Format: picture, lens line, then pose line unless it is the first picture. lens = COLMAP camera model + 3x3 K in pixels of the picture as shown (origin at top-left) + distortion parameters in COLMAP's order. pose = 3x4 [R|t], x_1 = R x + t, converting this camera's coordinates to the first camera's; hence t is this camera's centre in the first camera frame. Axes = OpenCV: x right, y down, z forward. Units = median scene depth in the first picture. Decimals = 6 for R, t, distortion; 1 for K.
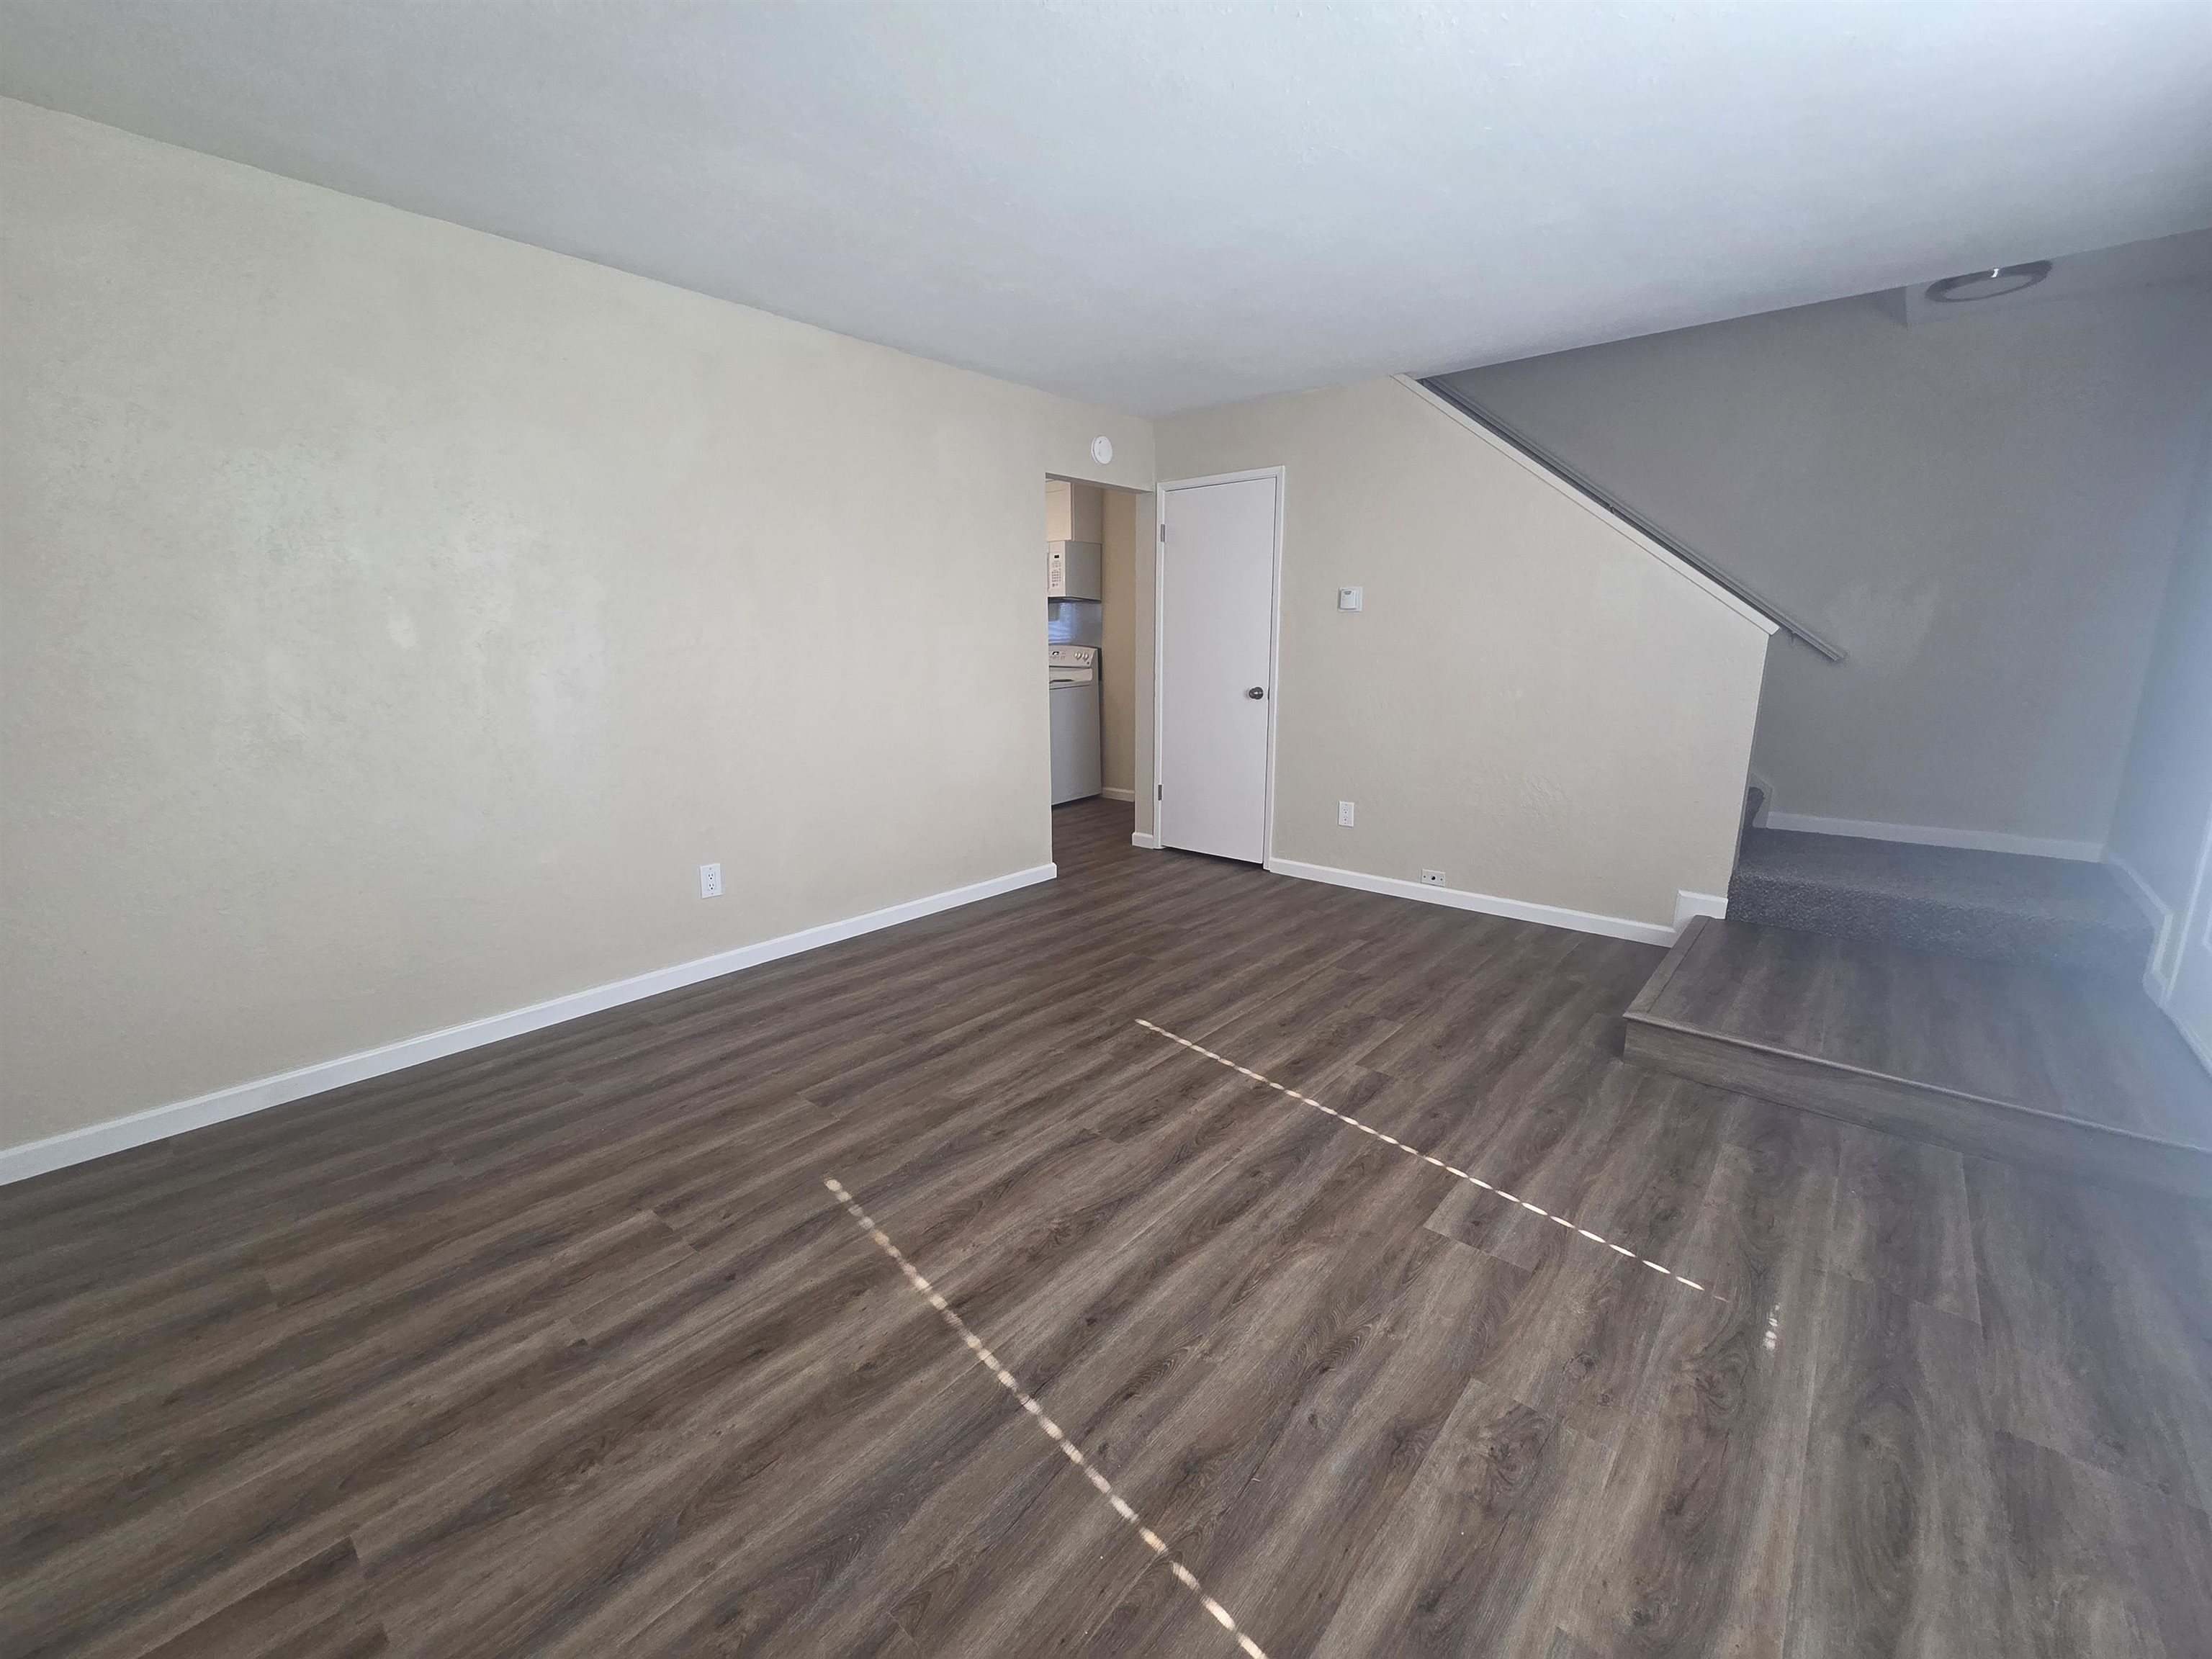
lens RADIAL K [[912.0, 0, 1095.6], [0, 912.0, 828.7], [0, 0, 1]] dist [0.001071, 0.000371]
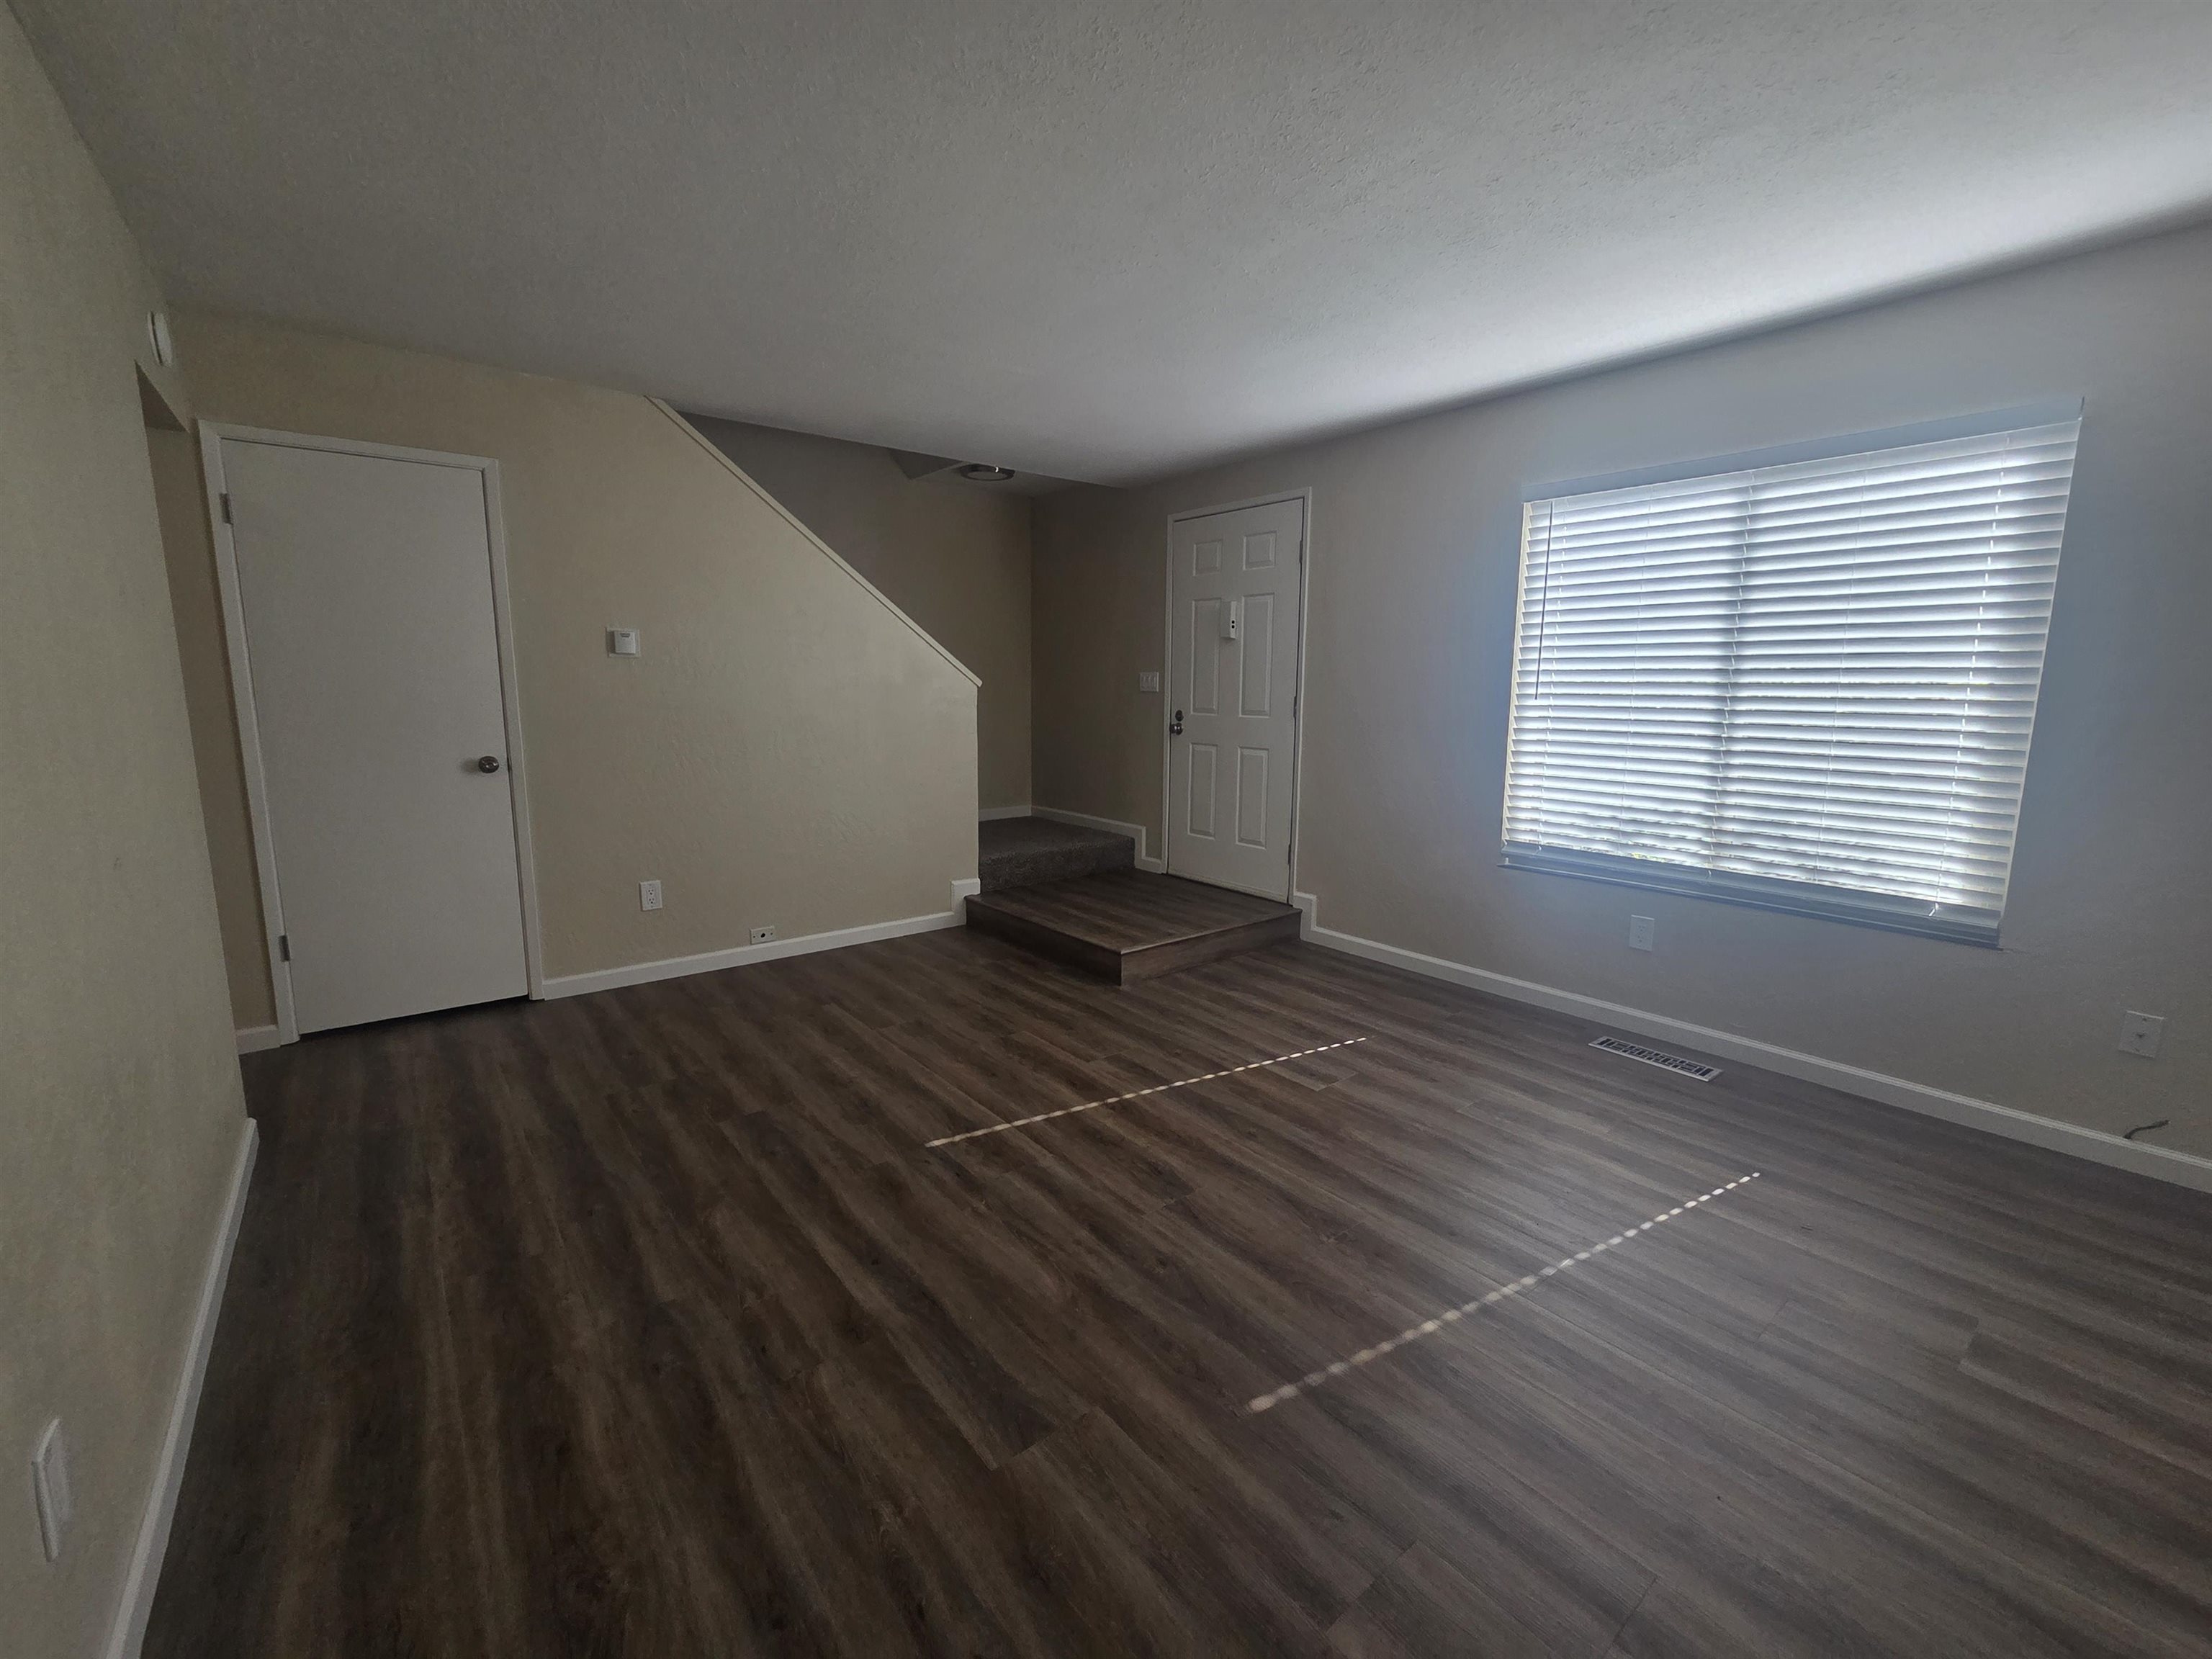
lens RADIAL K [[912.0, 0, 1095.6], [0, 912.0, 828.7], [0, 0, 1]] dist [0.001071, 0.000371]
pose [[0.181077, -0.150983, 0.971810, -0.787074], [0.196724, 0.973735, 0.114627, -0.157251], [-0.963593, 0.170422, 0.206023, 0.712528]]
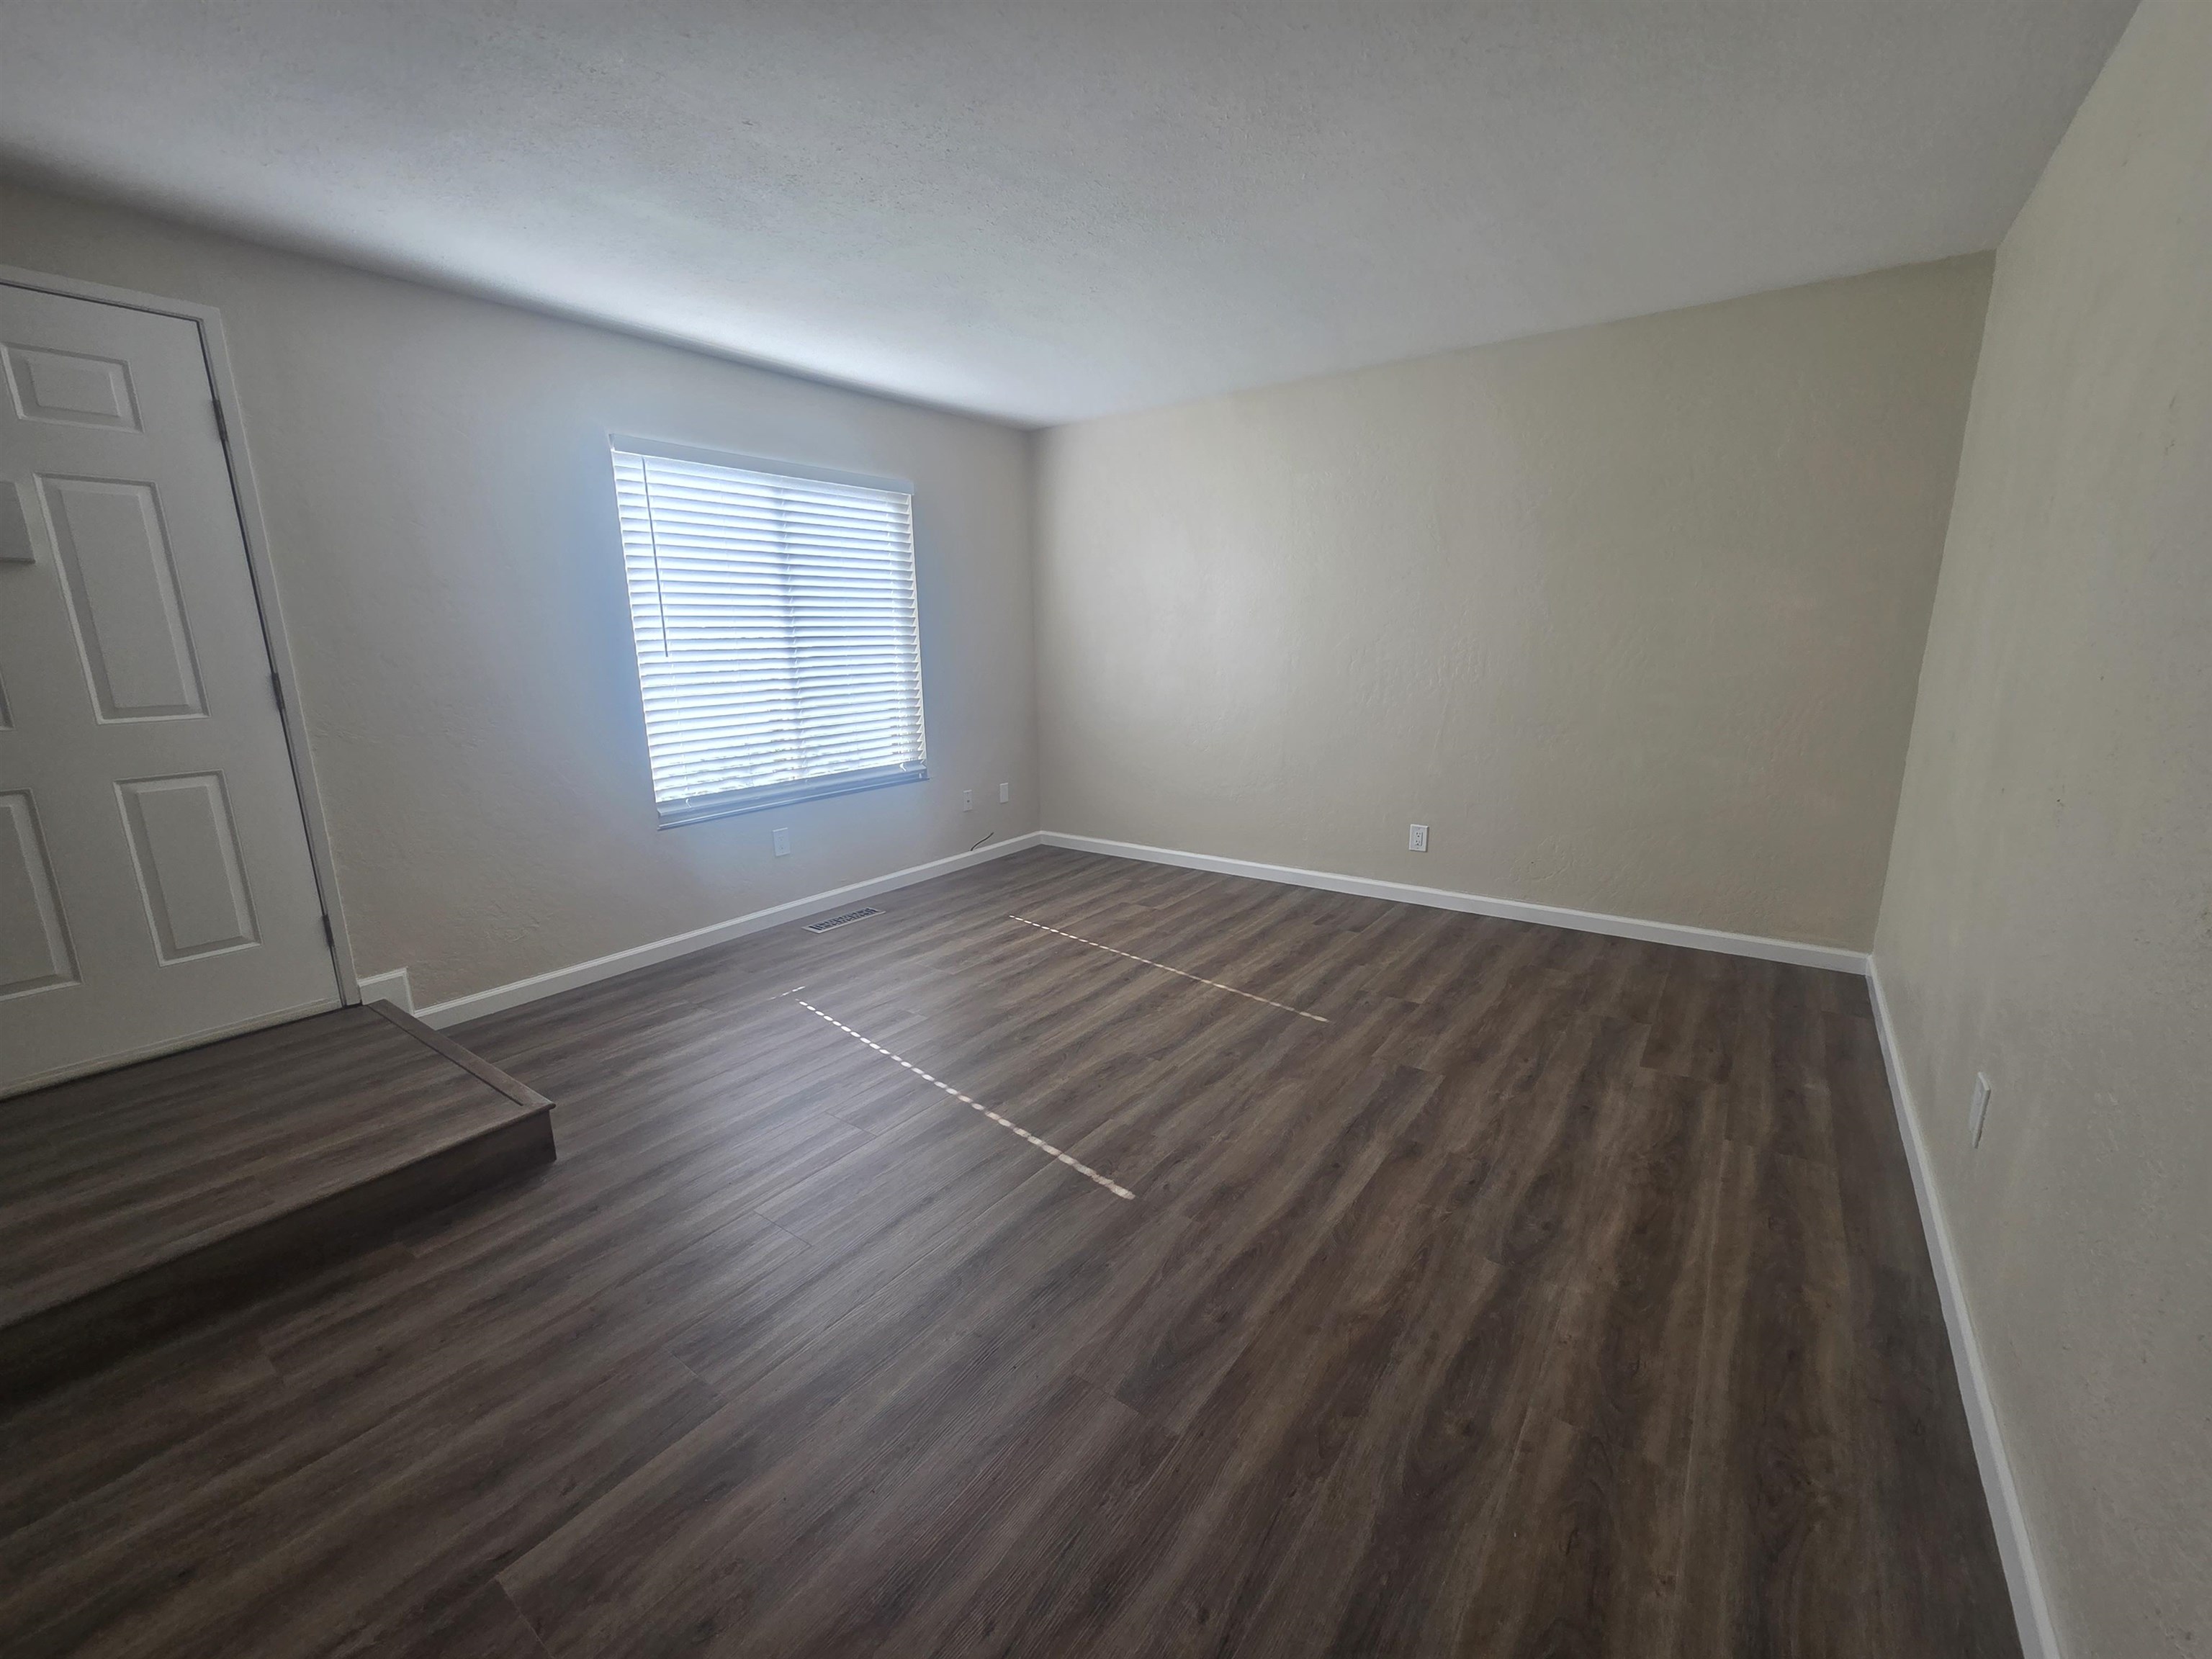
lens RADIAL K [[912.0, 0, 1095.6], [0, 912.0, 828.7], [0, 0, 1]] dist [0.001071, 0.000371]
pose [[-0.996149, 0.040465, -0.077784, 0.132093], [0.005110, 0.912423, 0.409216, -0.377674], [0.087531, 0.407243, -0.909116, 1.717276]]
